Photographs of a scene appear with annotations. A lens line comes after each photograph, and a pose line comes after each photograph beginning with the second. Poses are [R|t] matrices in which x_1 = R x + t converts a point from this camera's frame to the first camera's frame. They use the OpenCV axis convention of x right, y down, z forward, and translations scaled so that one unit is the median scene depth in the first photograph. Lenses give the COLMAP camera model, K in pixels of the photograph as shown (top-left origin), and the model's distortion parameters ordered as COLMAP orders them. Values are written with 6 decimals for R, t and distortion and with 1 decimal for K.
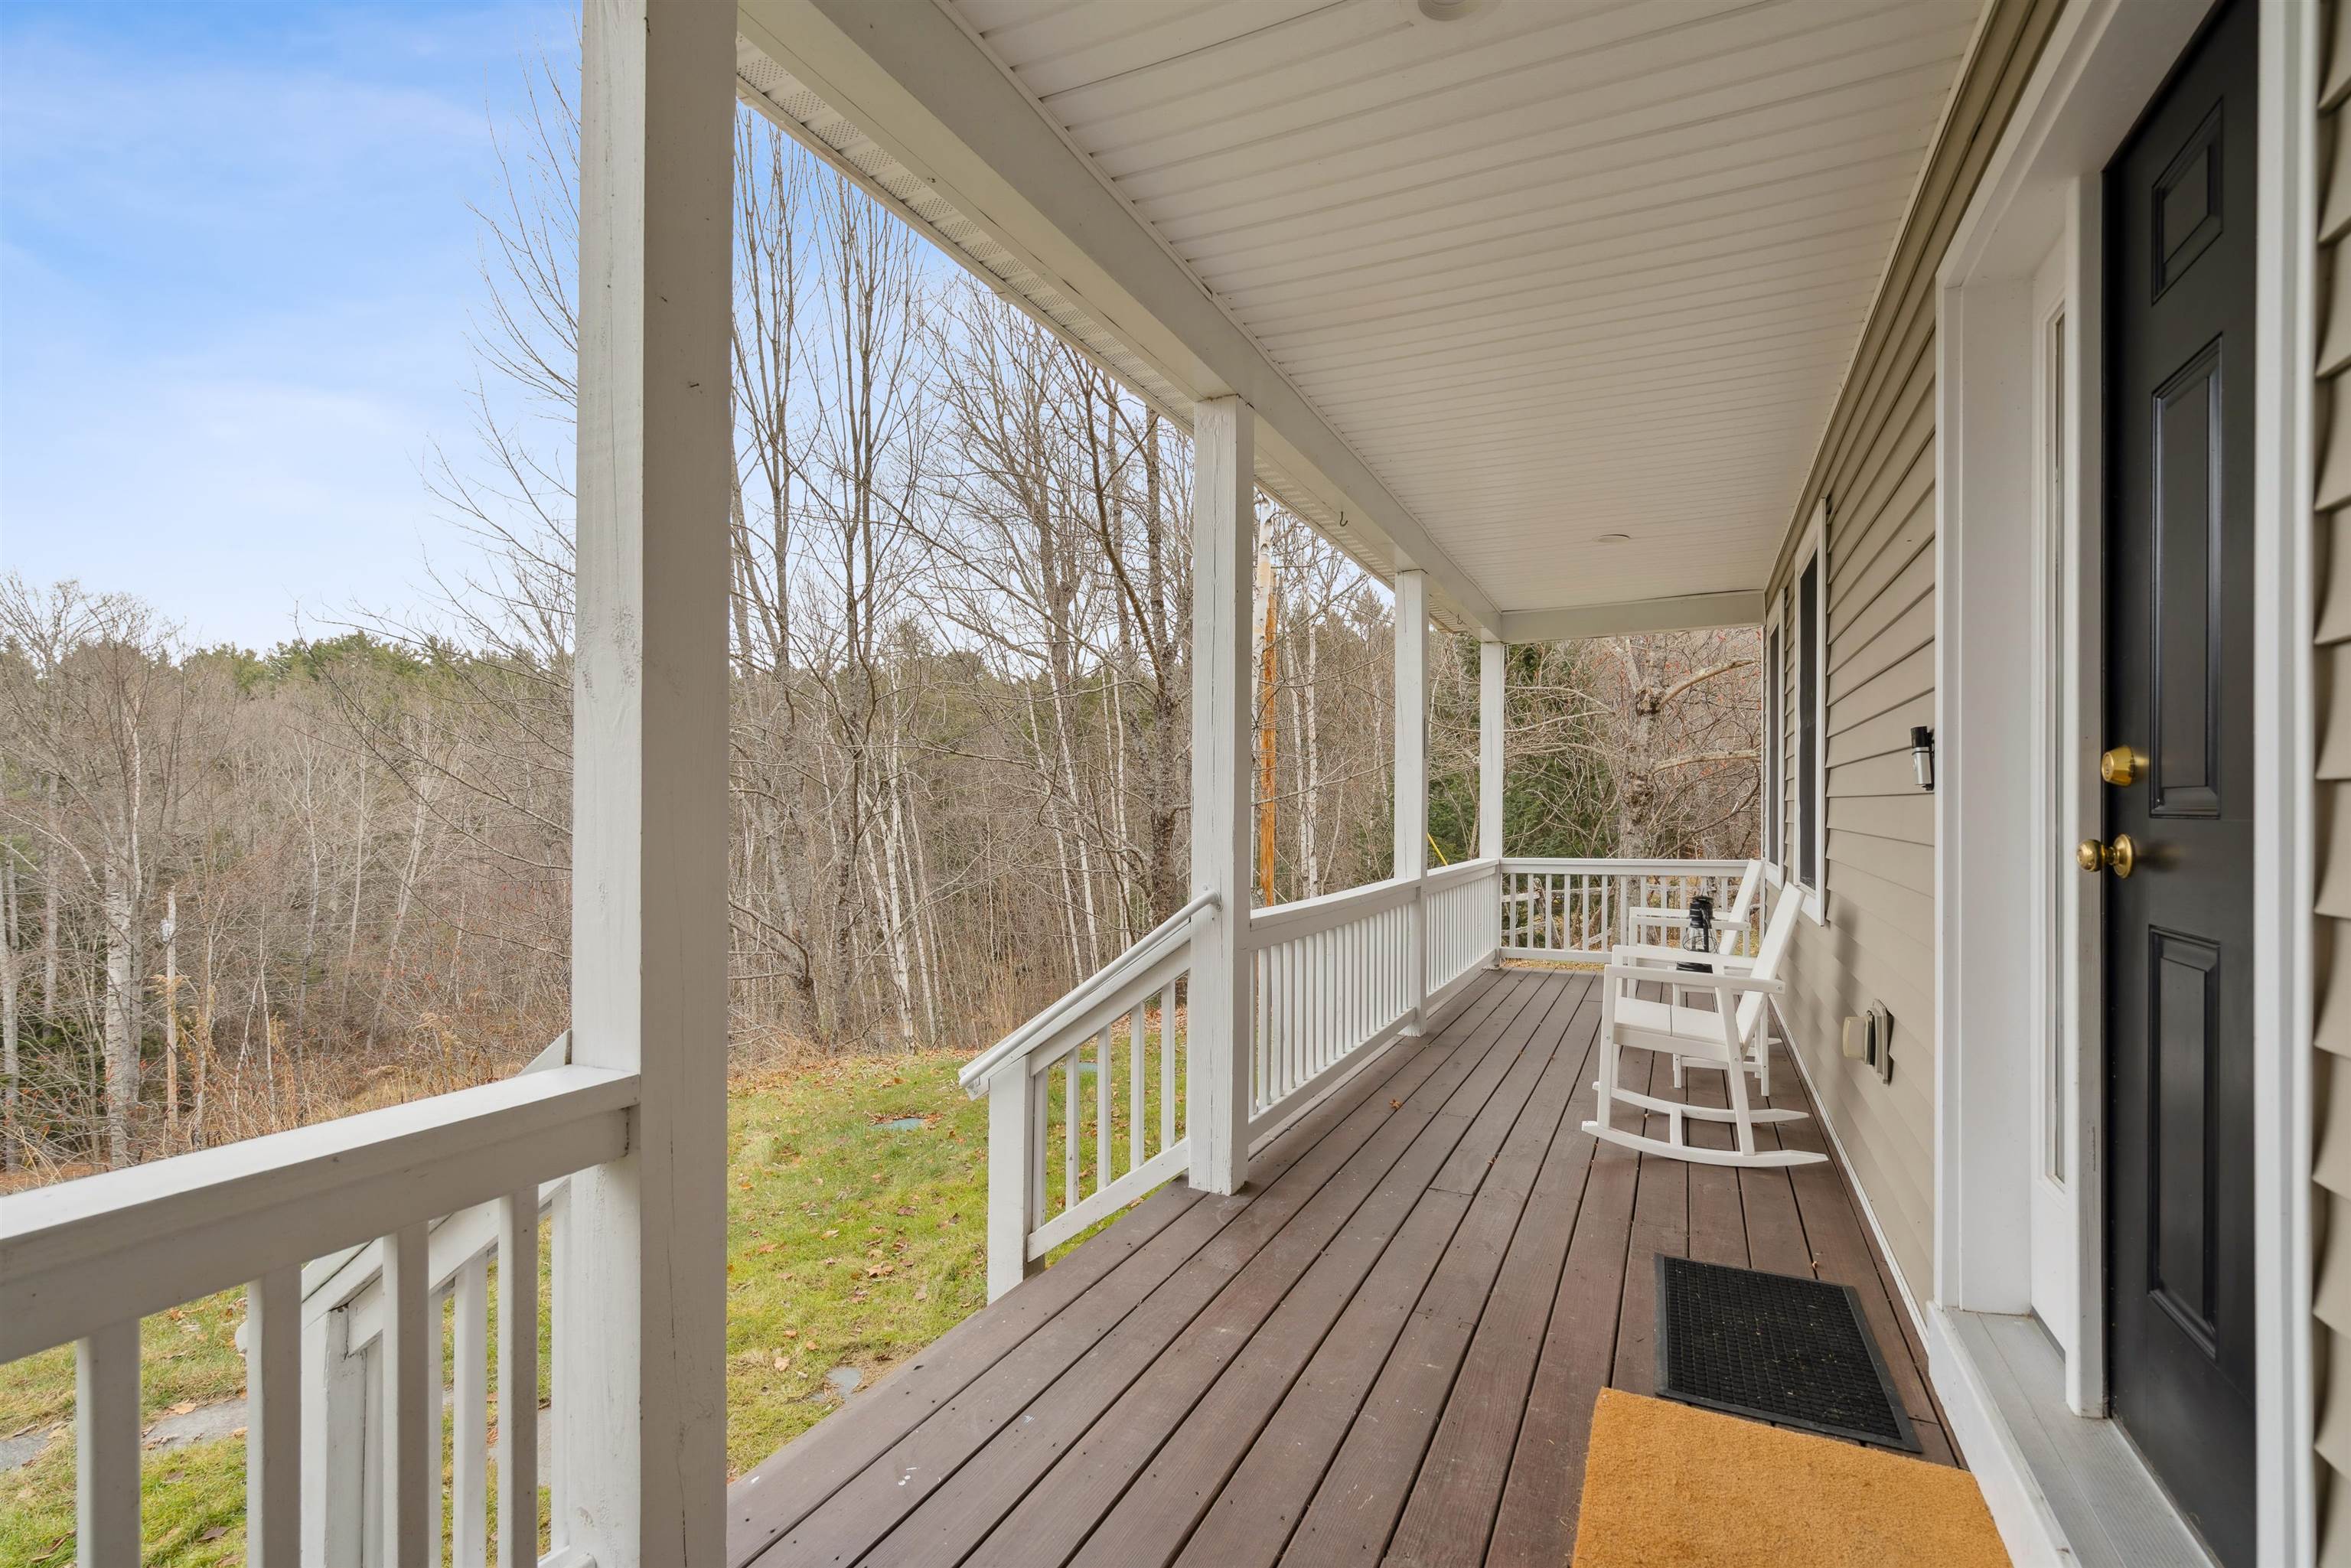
lens RADIAL K [[1093.2, 0, 1176.1], [0, 1093.2, 791.8], [0, 0, 1]] dist [-0.003271, 0.001235]
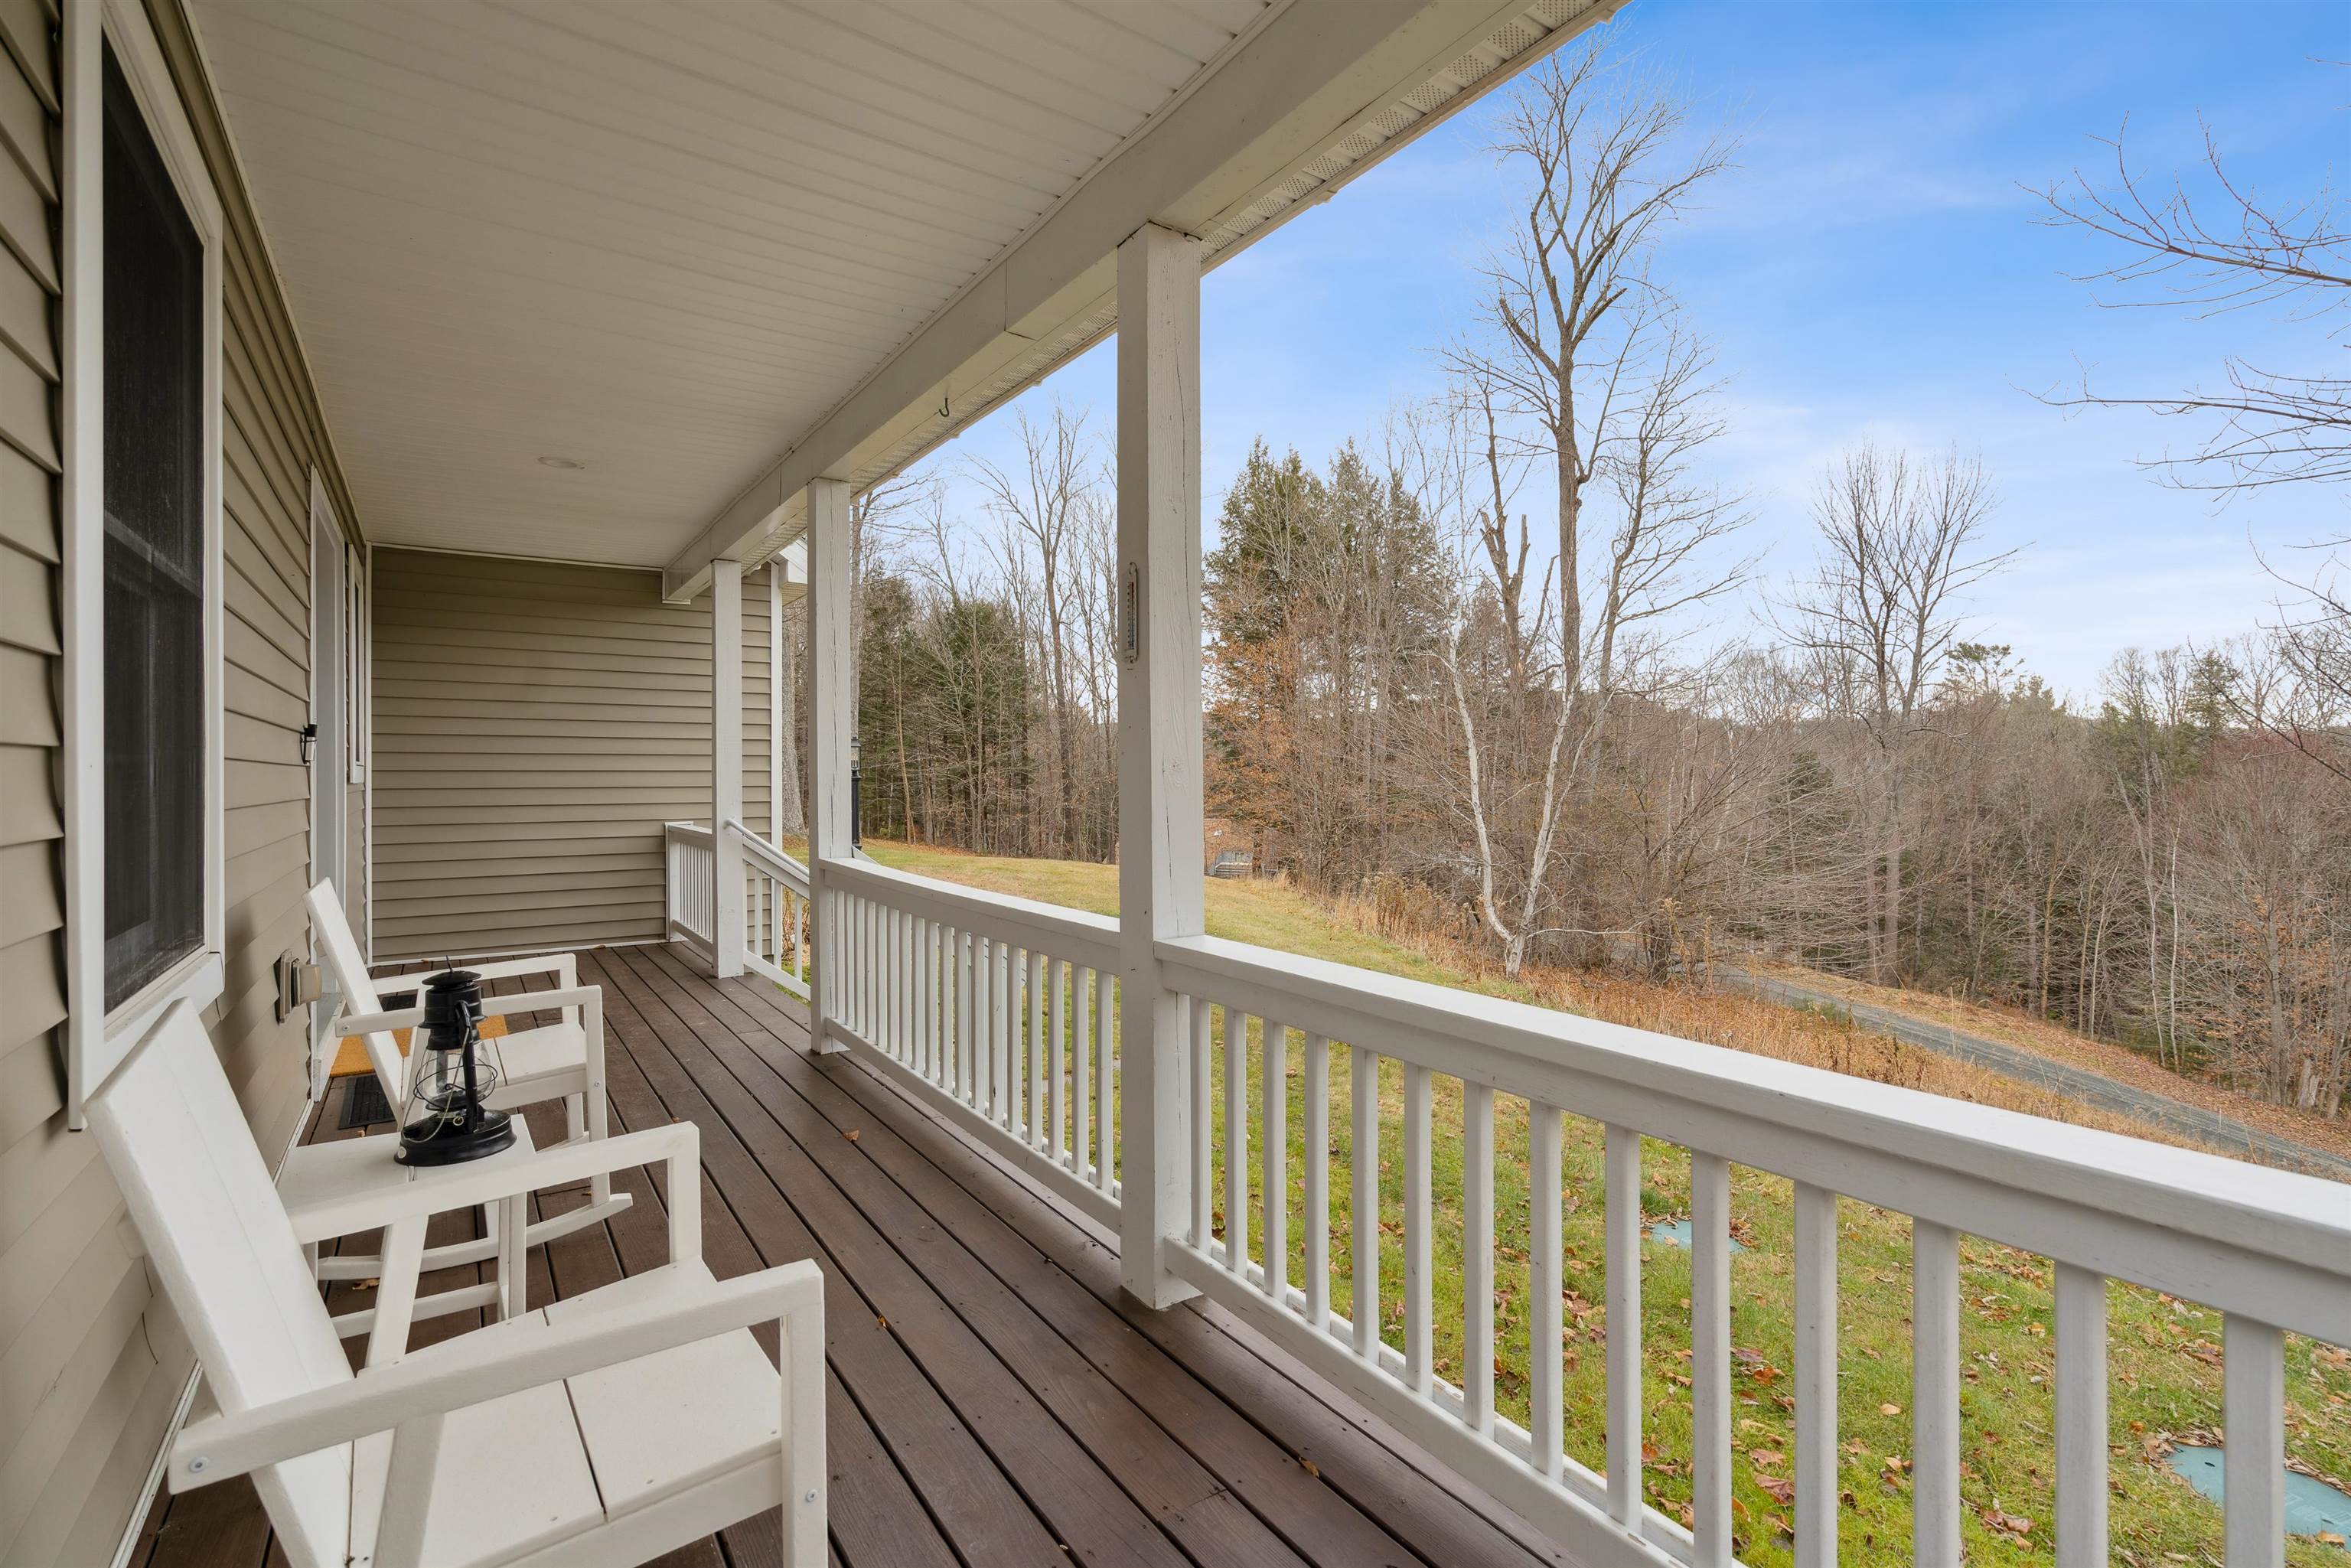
lens RADIAL K [[1093.2, 0, 1176.1], [0, 1093.2, 791.8], [0, 0, 1]] dist [-0.003271, 0.001235]
pose [[-0.508353, 0.020479, -0.860905, 0.780144], [0.013455, 0.999784, 0.015837, -0.003597], [0.861043, -0.003533, -0.508519, 1.582258]]
